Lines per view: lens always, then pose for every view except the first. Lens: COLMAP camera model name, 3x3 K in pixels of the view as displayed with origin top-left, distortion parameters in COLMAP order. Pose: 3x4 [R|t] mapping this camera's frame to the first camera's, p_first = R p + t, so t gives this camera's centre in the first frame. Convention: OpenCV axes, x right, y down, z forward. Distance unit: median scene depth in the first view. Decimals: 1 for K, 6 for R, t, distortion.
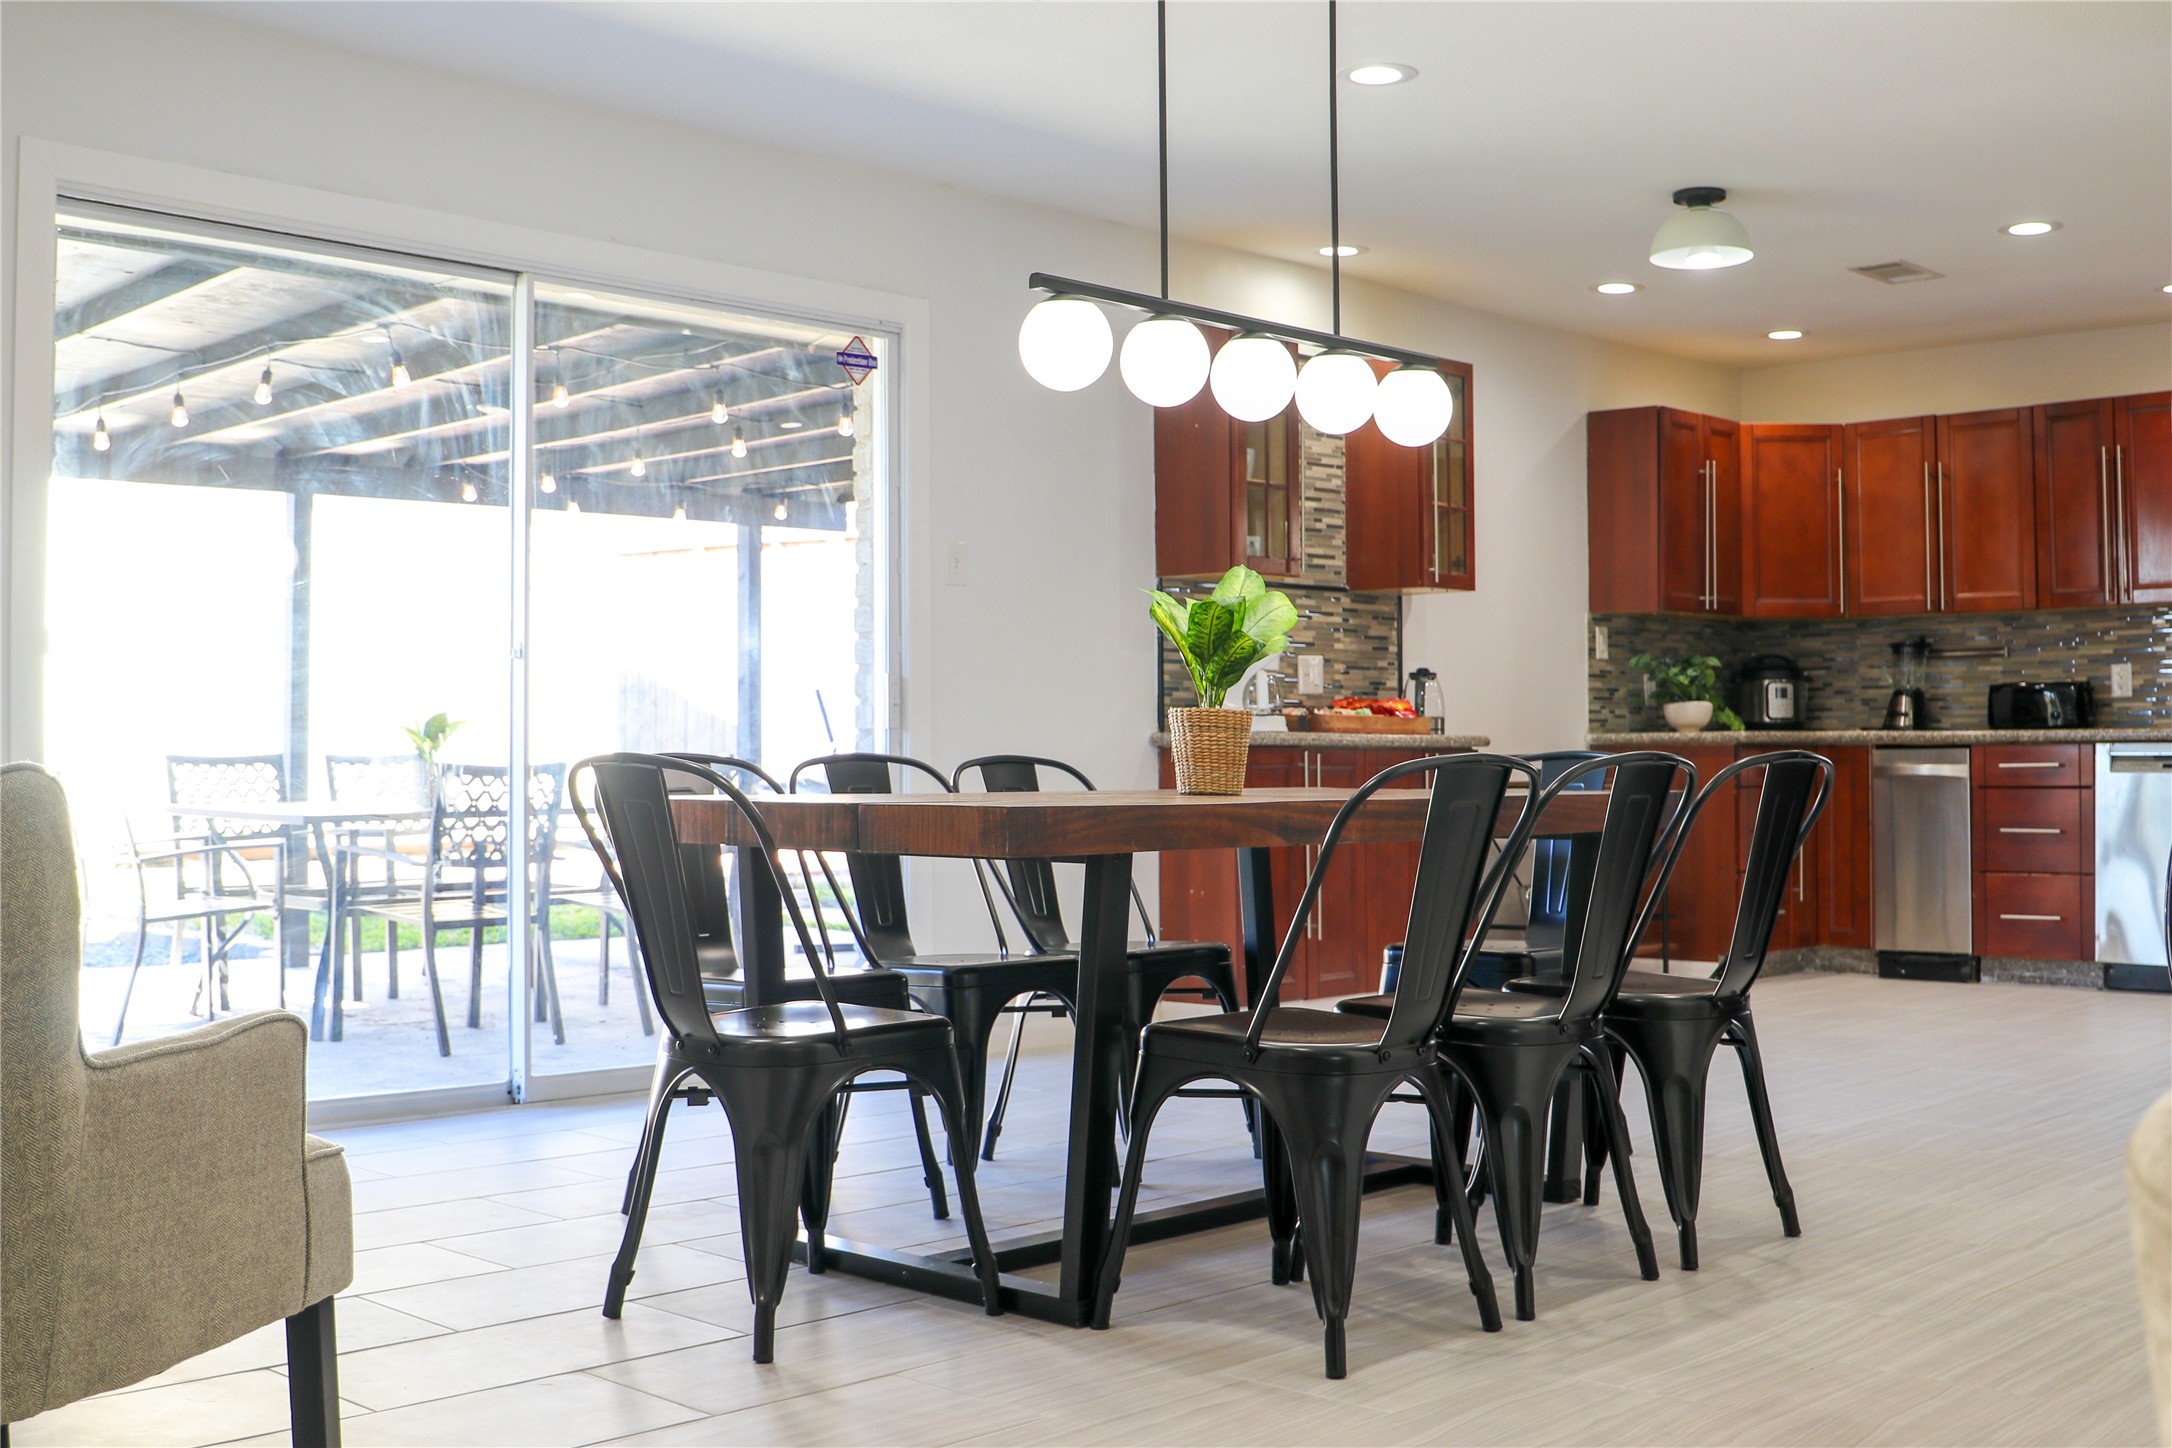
lens RADIAL K [[2378.8, 0, 1086.0], [0, 2378.8, 724.0], [0, 0, 1]] dist [-0.127435, 0.060721]
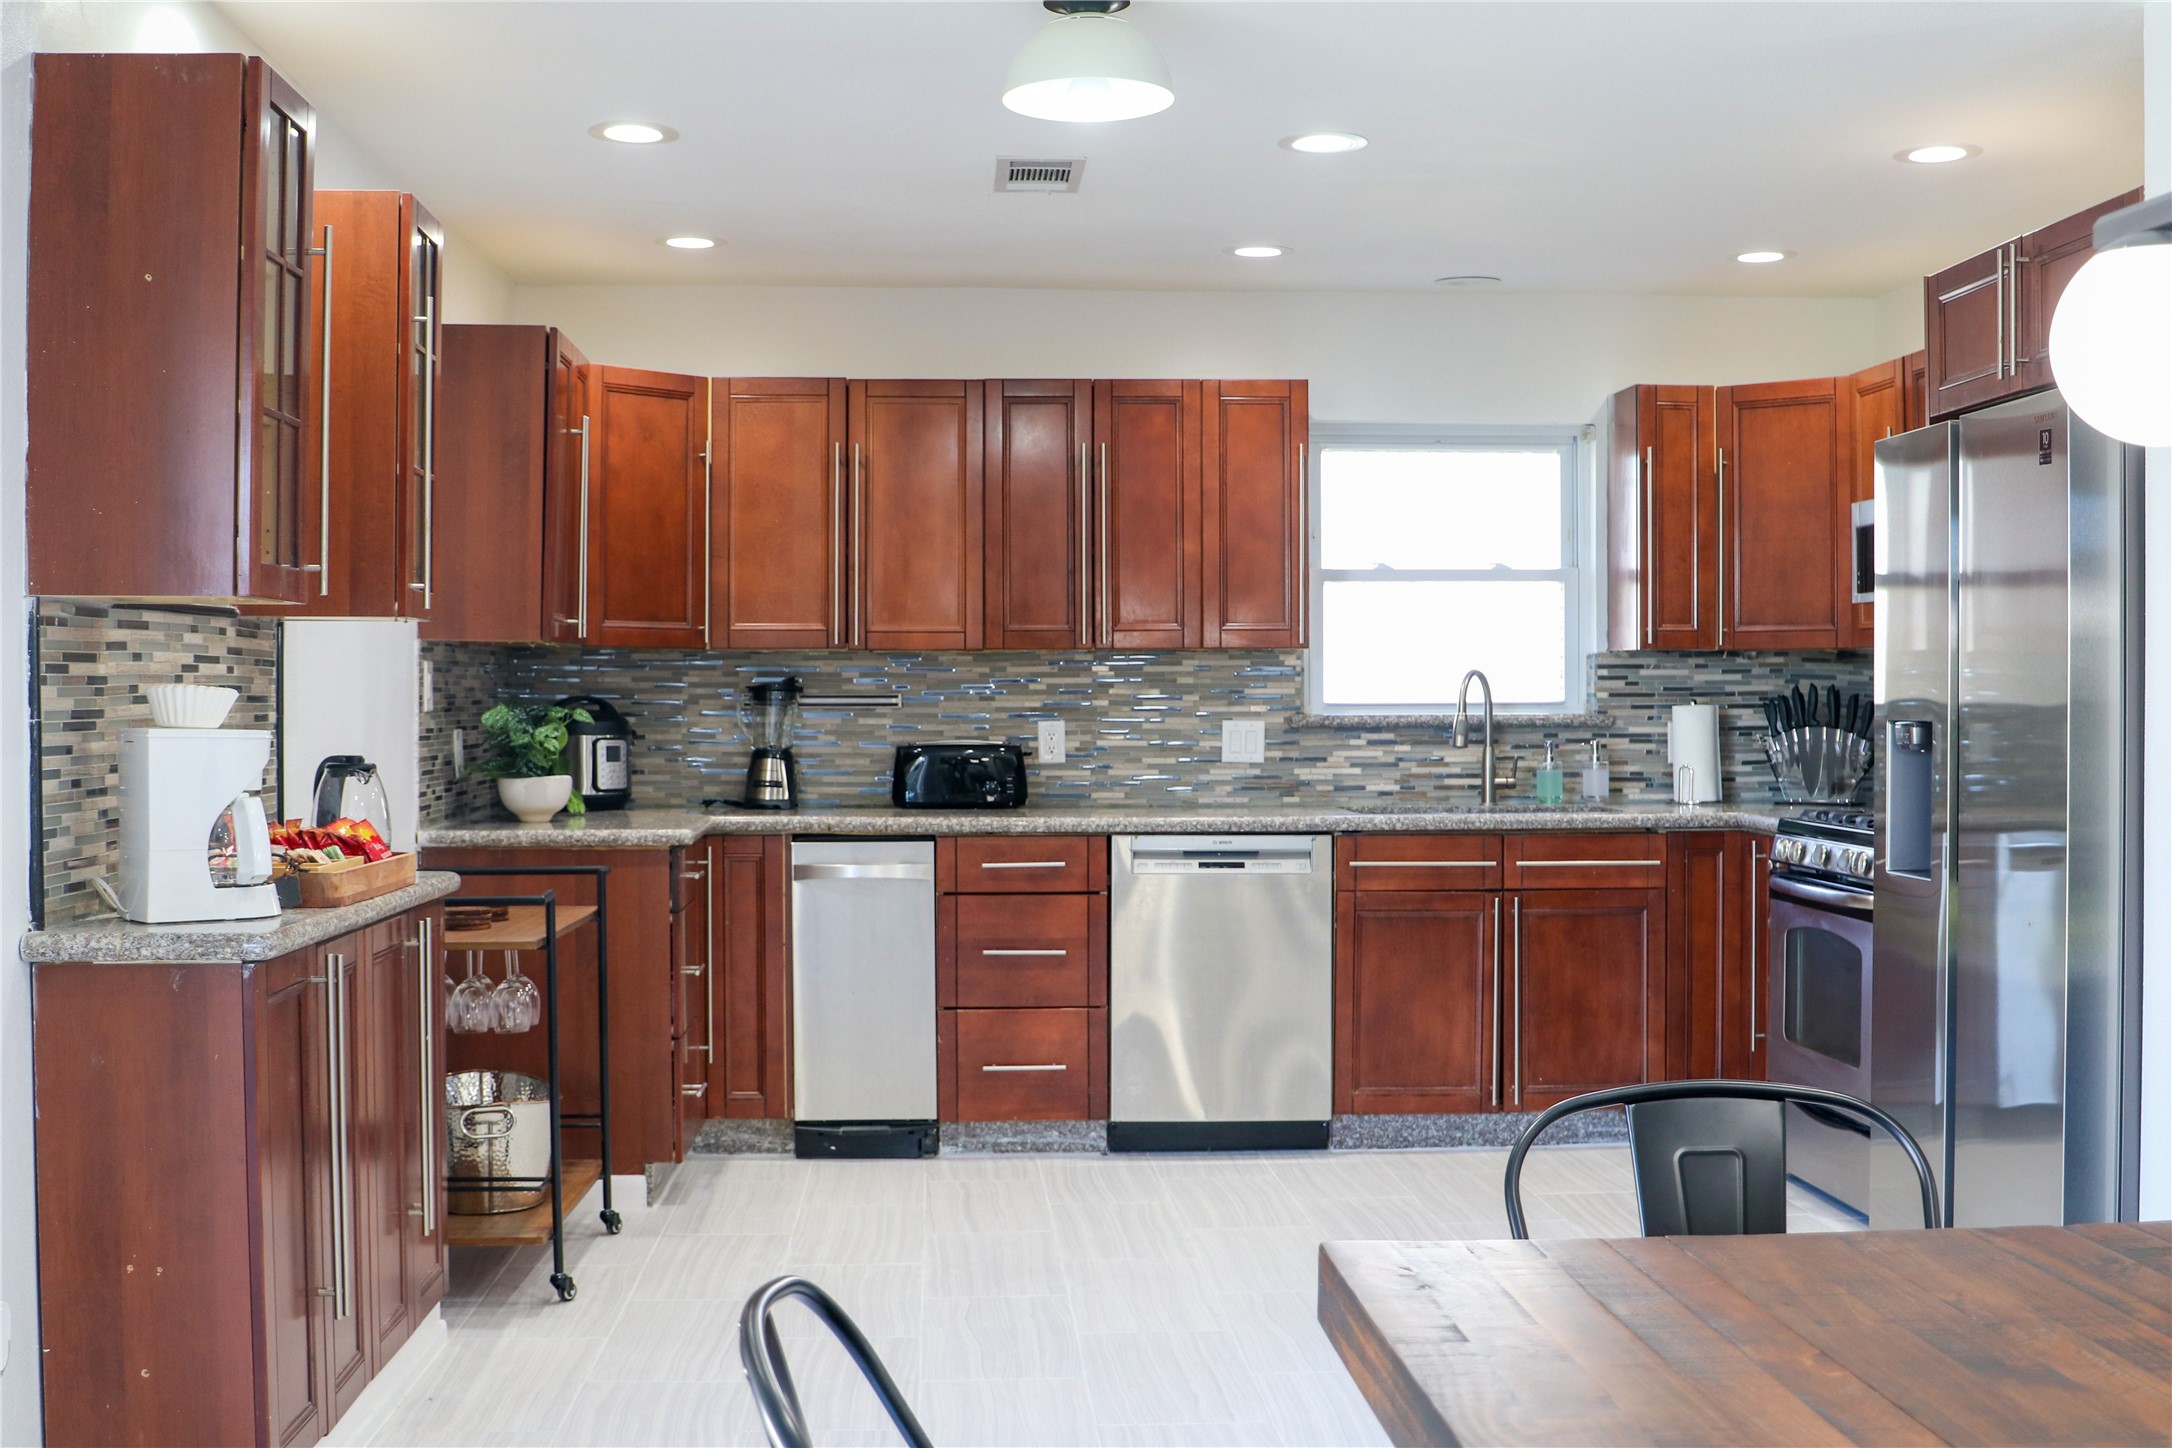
lens RADIAL K [[2378.8, 0, 1086.0], [0, 2378.8, 724.0], [0, 0, 1]] dist [-0.127435, 0.060721]
pose [[0.679347, -0.003461, 0.733809, -0.133177], [-0.015044, 0.999713, 0.018642, -0.039840], [-0.733663, -0.023704, 0.679100, 0.448648]]
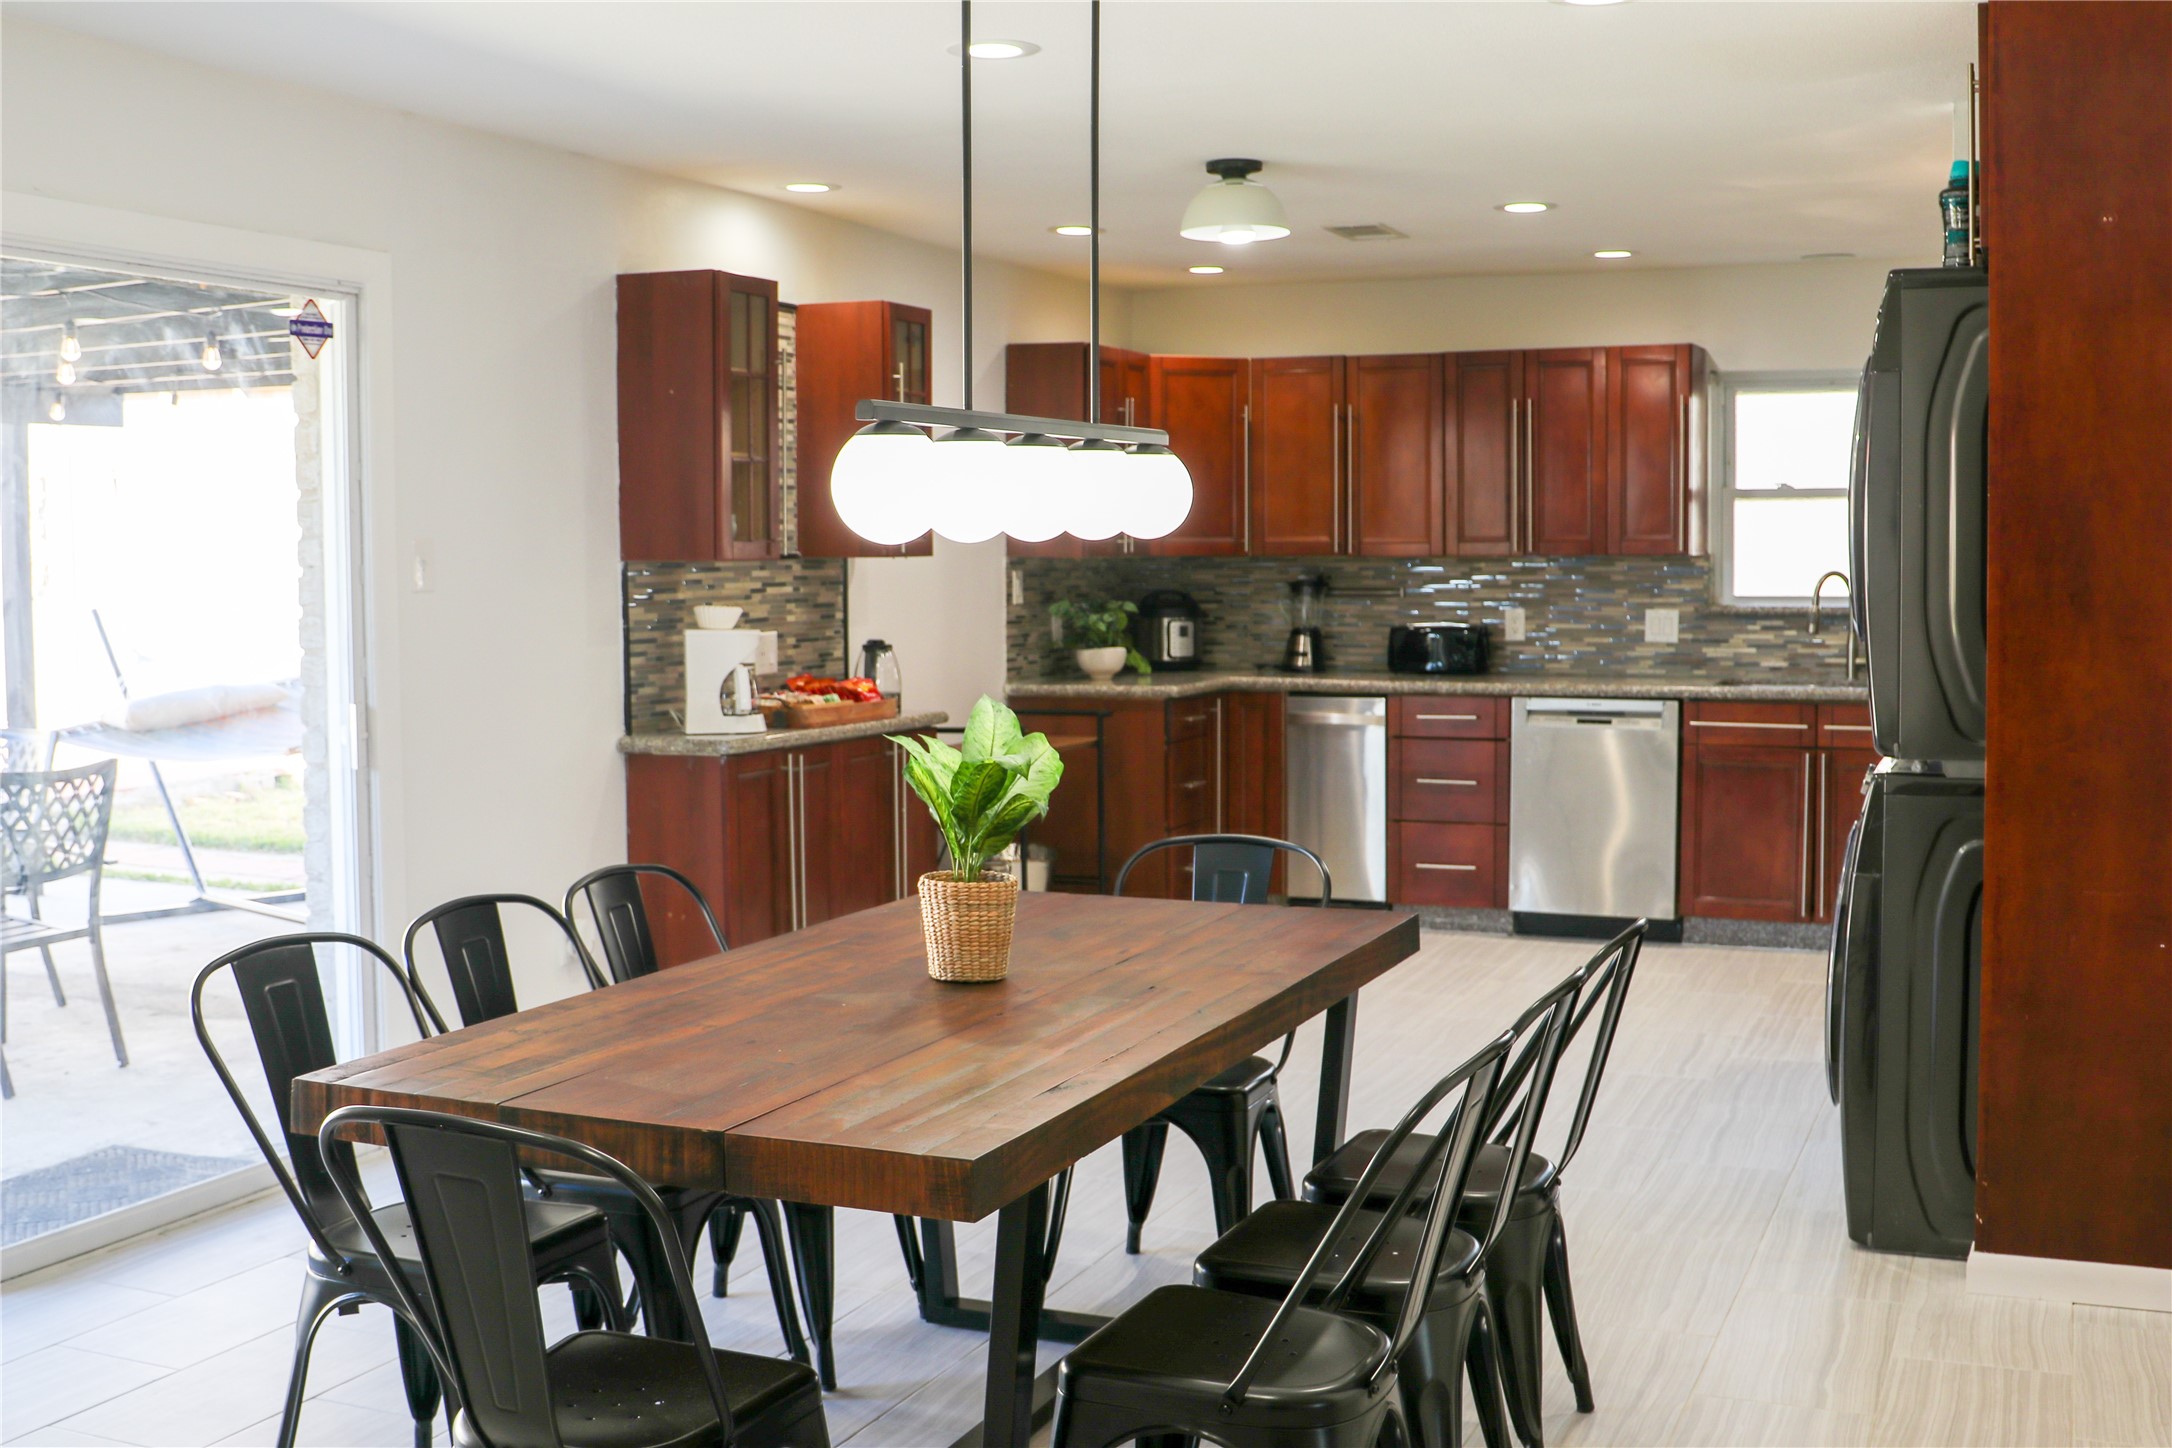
lens RADIAL K [[2361.9, 0, 1086.0], [0, 2361.9, 724.0], [0, 0, 1]] dist [-0.145129, 0.010795]
pose [[0.934044, -0.026930, 0.356141, -0.099645], [-0.004527, 0.996181, 0.087198, -0.064477], [-0.357129, -0.083059, 0.930355, 0.102665]]
